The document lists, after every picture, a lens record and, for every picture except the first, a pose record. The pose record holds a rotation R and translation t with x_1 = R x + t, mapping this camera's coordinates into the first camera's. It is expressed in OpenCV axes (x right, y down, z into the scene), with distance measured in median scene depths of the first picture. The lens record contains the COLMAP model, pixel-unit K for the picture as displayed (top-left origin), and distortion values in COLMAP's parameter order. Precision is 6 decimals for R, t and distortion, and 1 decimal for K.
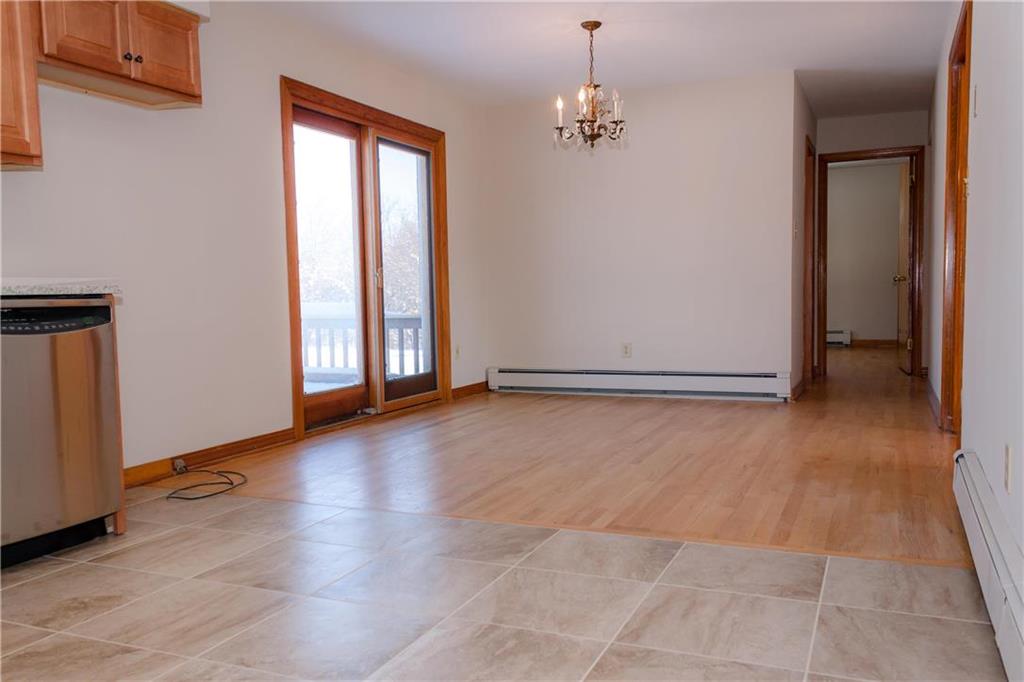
lens RADIAL K [[844.3, 0, 512.0], [0, 844.3, 341.0], [0, 0, 1]] dist [0.006642, 0.004326]
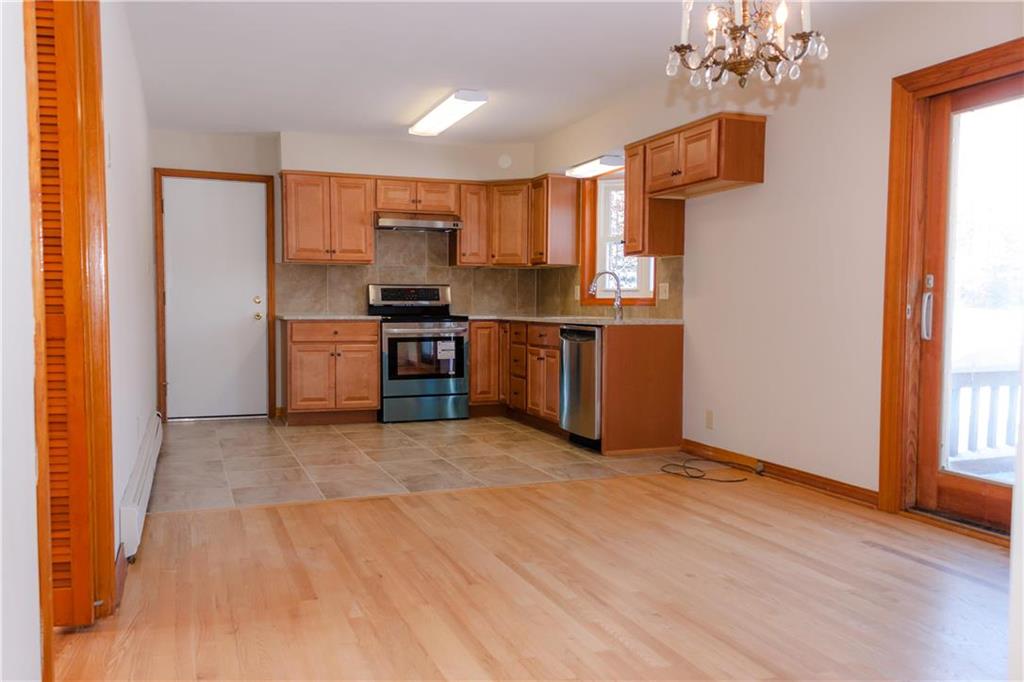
lens RADIAL K [[844.3, 0, 512.0], [0, 844.3, 341.0], [0, 0, 1]] dist [0.006642, 0.004326]
pose [[-0.708393, 0.050675, -0.703997, 0.598263], [-0.031497, 0.994156, 0.103254, -0.126187], [0.705115, 0.095318, -0.702657, 1.326003]]
